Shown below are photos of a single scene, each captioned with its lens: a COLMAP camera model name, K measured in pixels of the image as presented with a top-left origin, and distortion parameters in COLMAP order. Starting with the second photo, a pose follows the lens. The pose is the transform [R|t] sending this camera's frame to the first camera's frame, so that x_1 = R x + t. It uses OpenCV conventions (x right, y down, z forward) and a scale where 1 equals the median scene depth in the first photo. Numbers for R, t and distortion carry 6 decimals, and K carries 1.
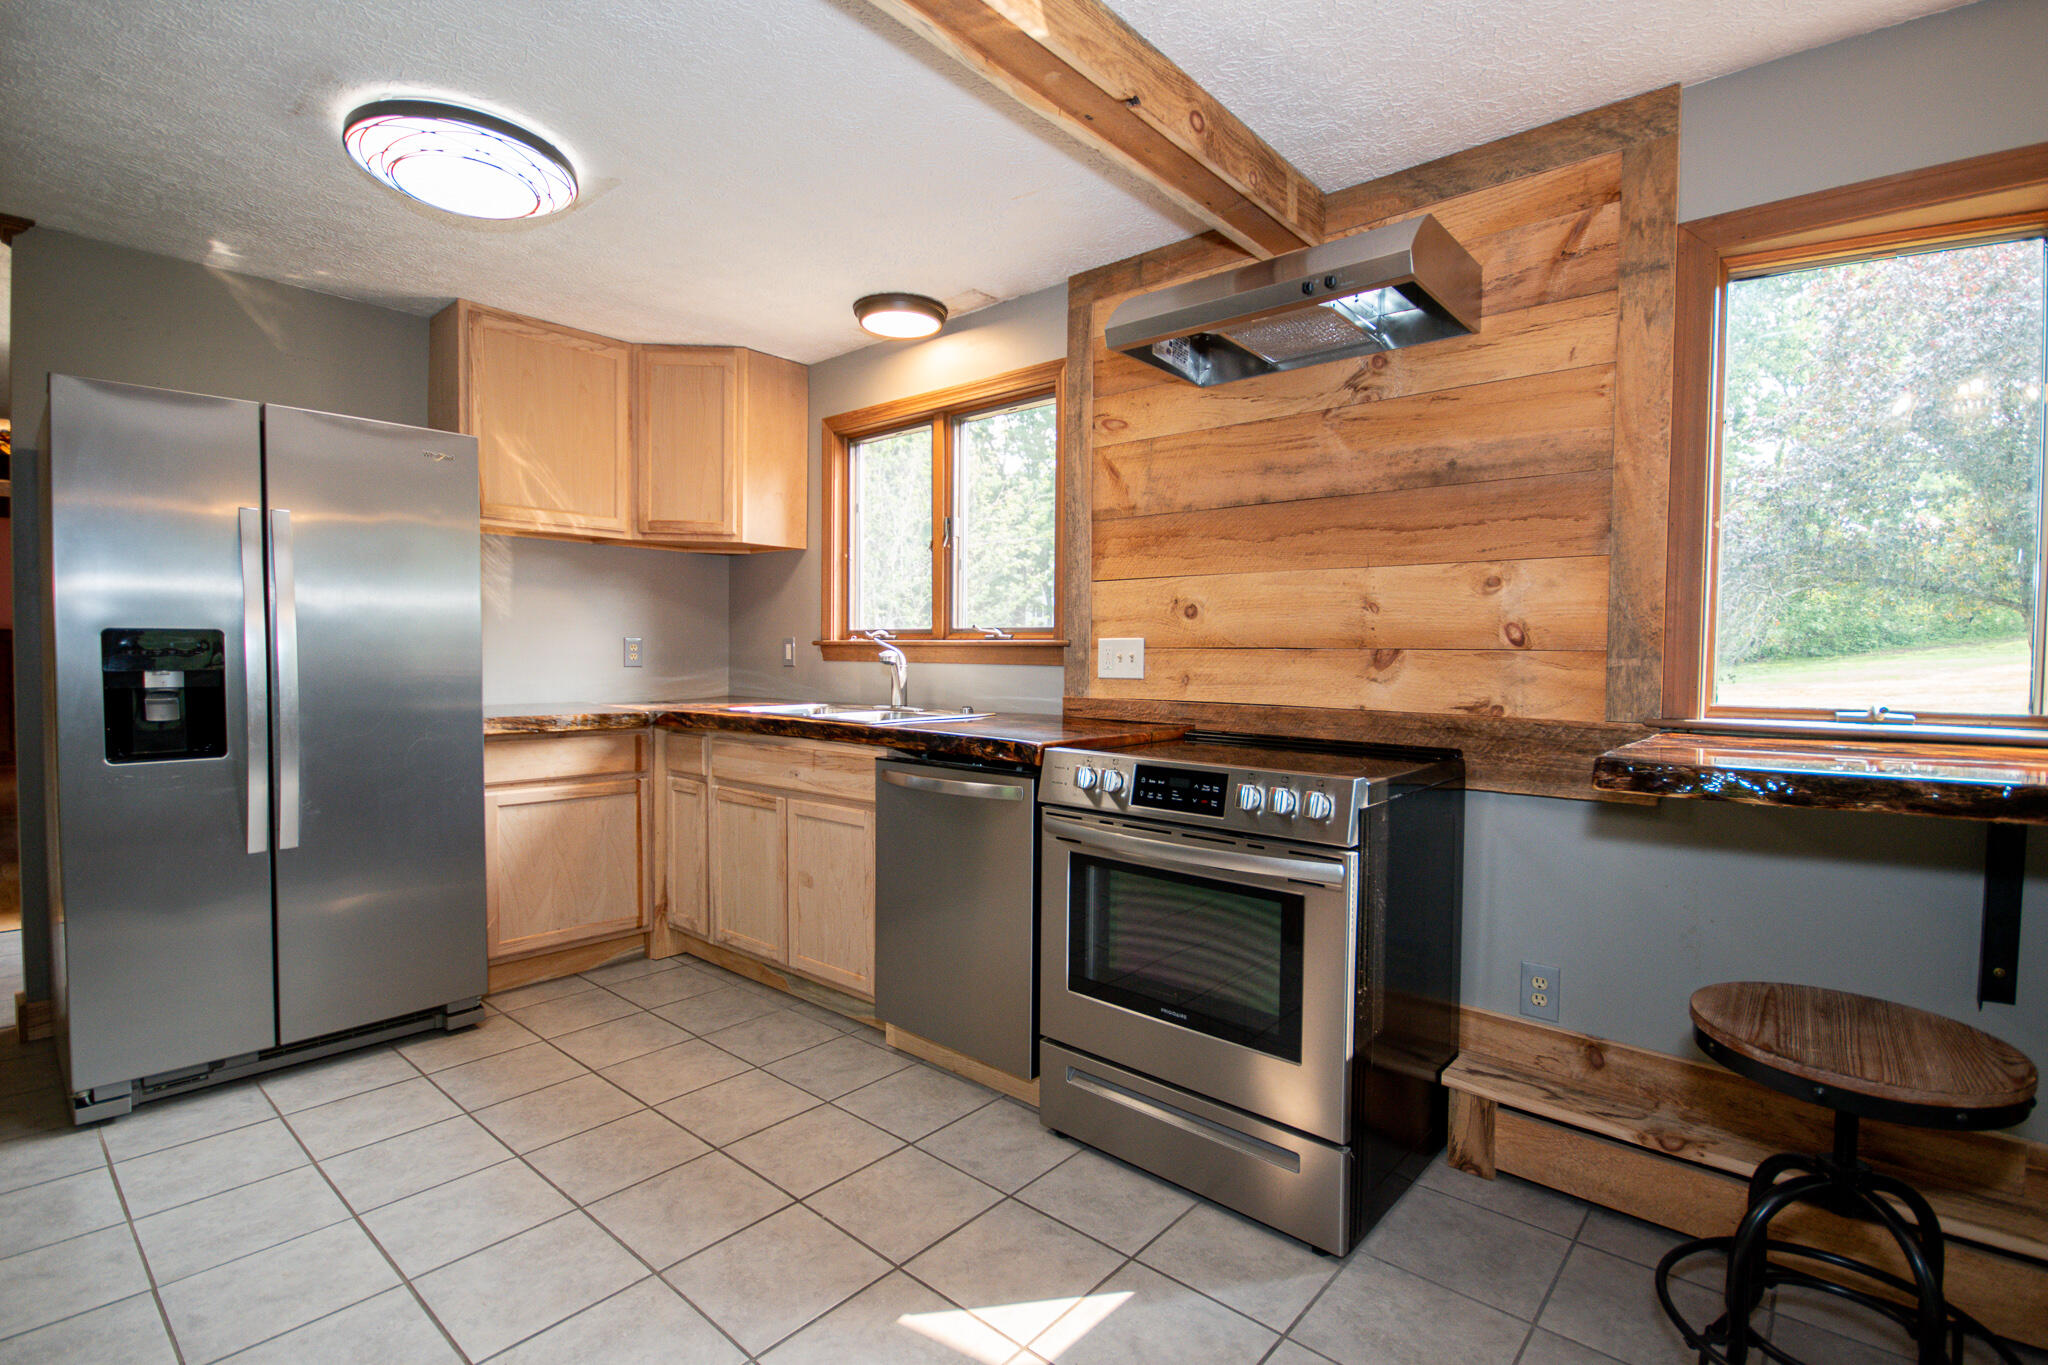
lens RADIAL K [[960.8, 0, 1022.8], [0, 960.8, 679.4], [0, 0, 1]] dist [-0.004632, -0.000335]
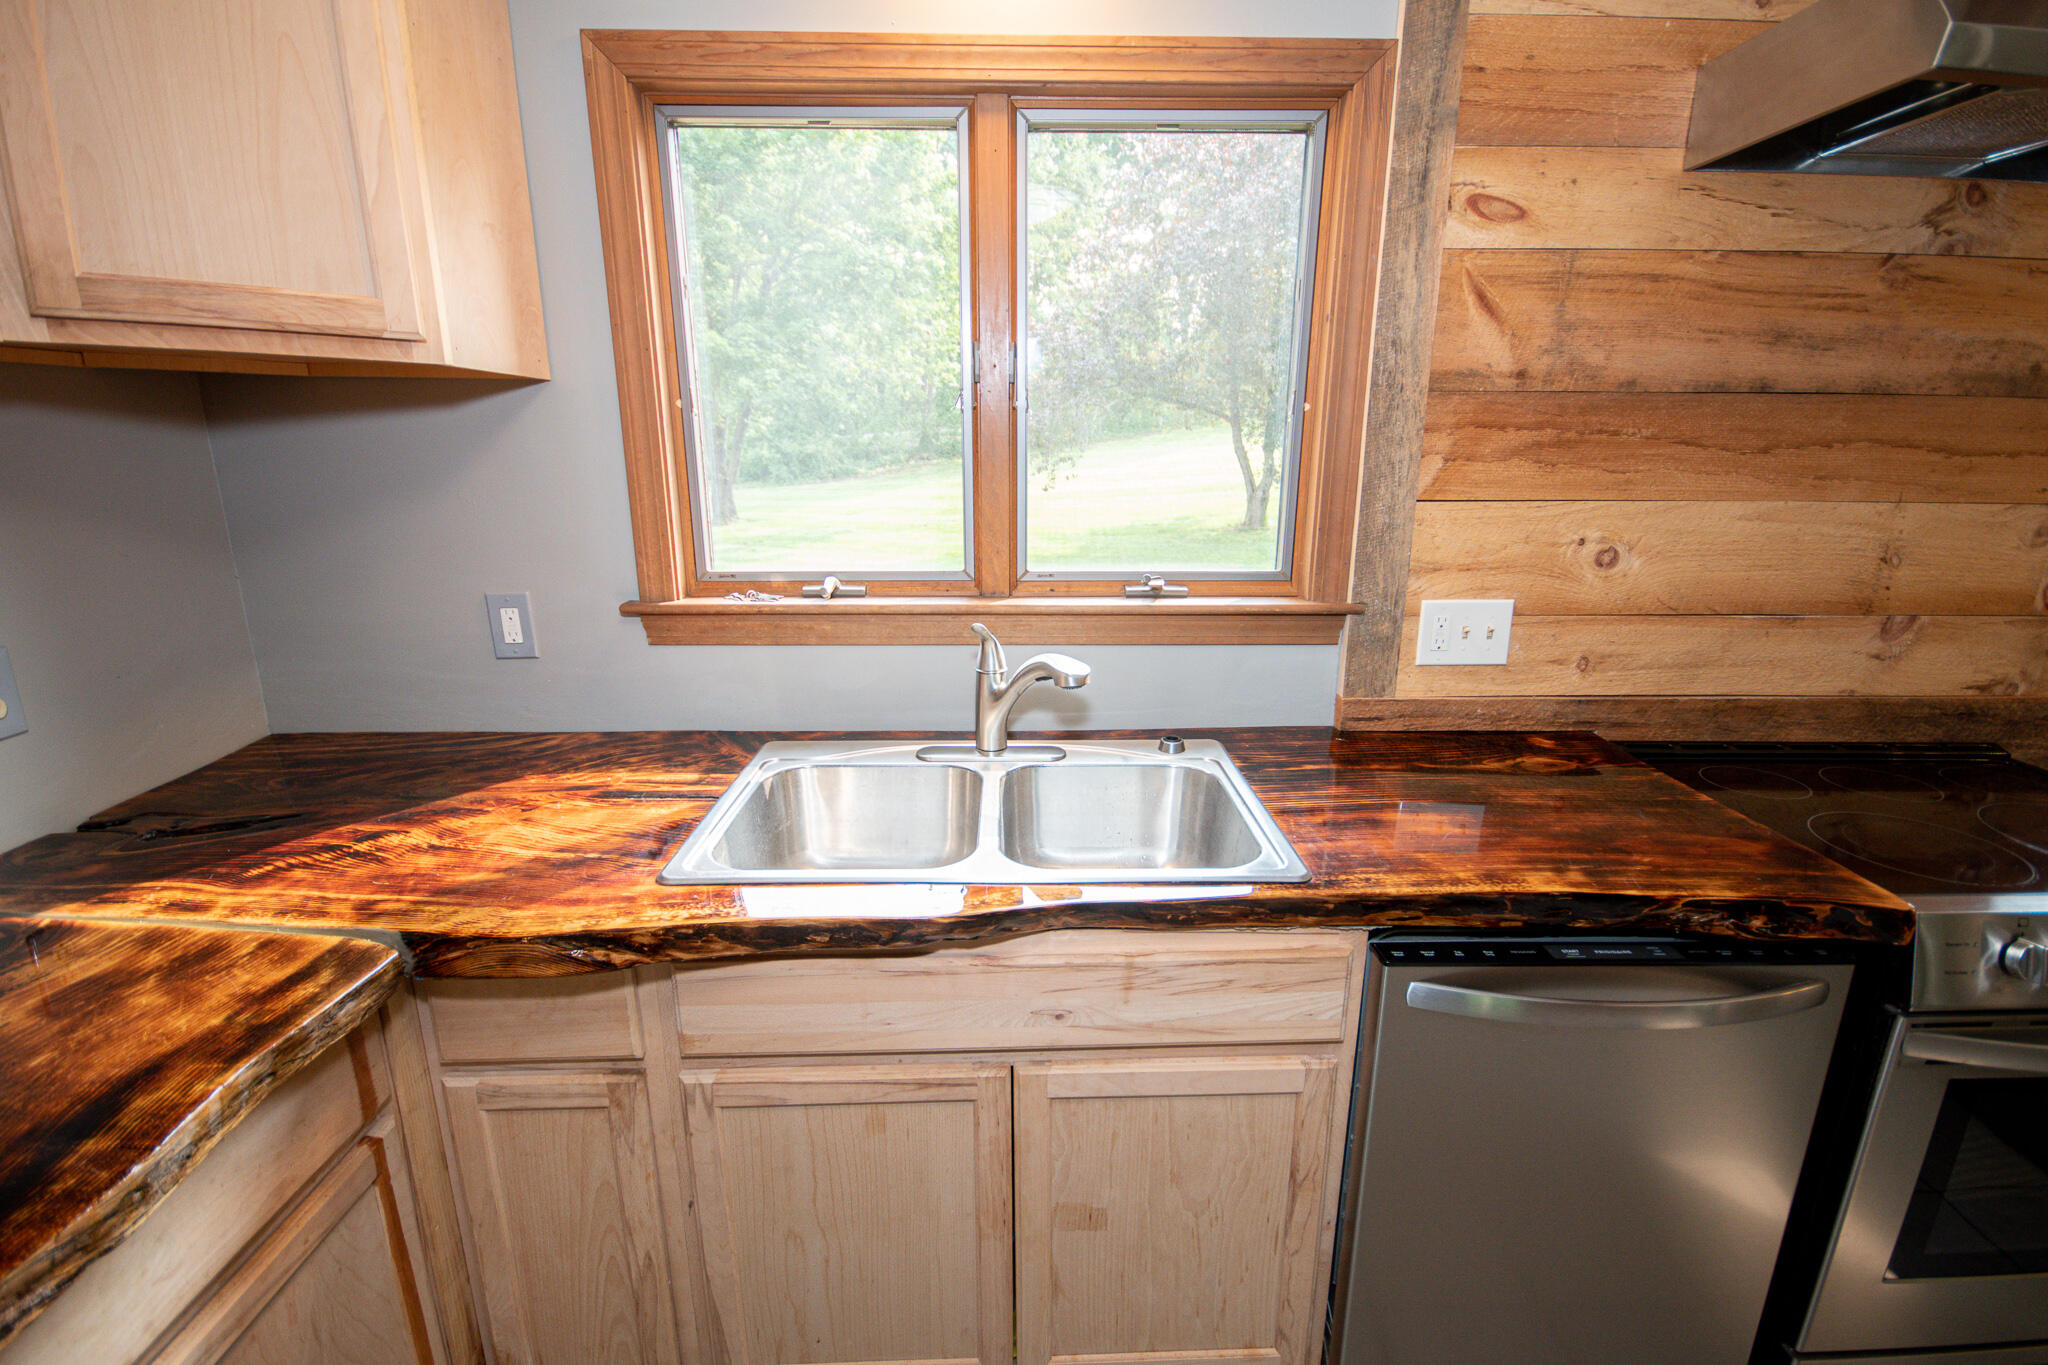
lens RADIAL K [[916.5, 0, 1030.4], [0, 916.5, 682.8], [0, 0, 1]] dist [0.020239, -0.016847]
pose [[0.736396, -0.176658, 0.653079, -0.476670], [0.022125, 0.971079, 0.237730, -0.132858], [-0.676189, -0.160614, 0.719008, 0.748932]]
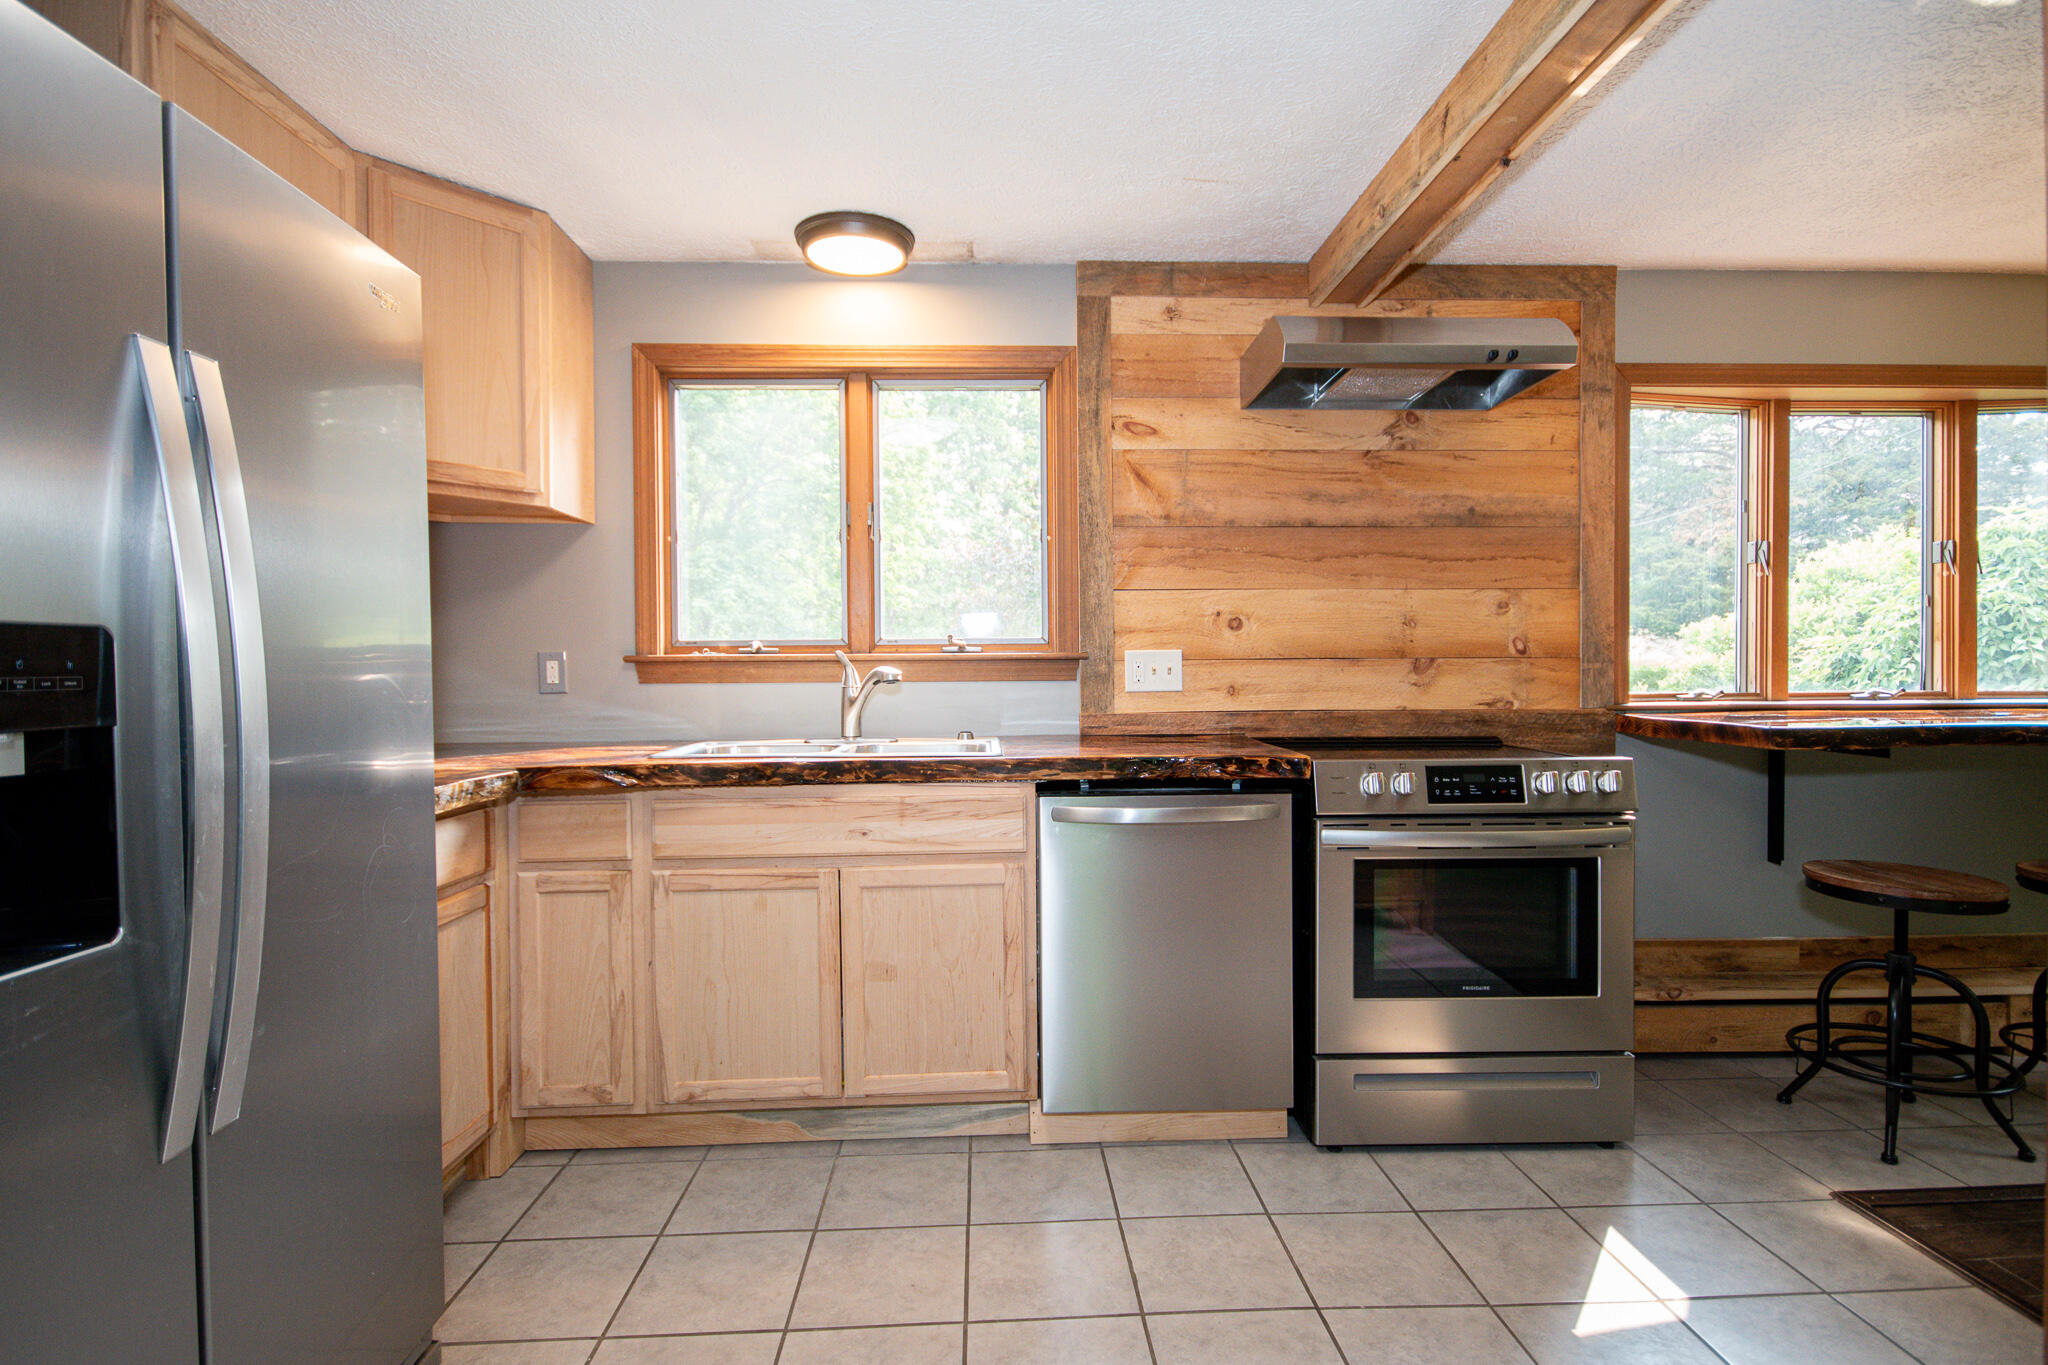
lens RADIAL K [[1018.5, 0, 1029.3], [0, 1018.5, 680.0], [0, 0, 1]] dist [0.005410, 0.000905]
pose [[0.721267, -0.020418, 0.692356, -0.688593], [0.033321, 0.999431, -0.005238, -0.011166], [-0.691855, 0.026848, 0.721537, 0.338837]]
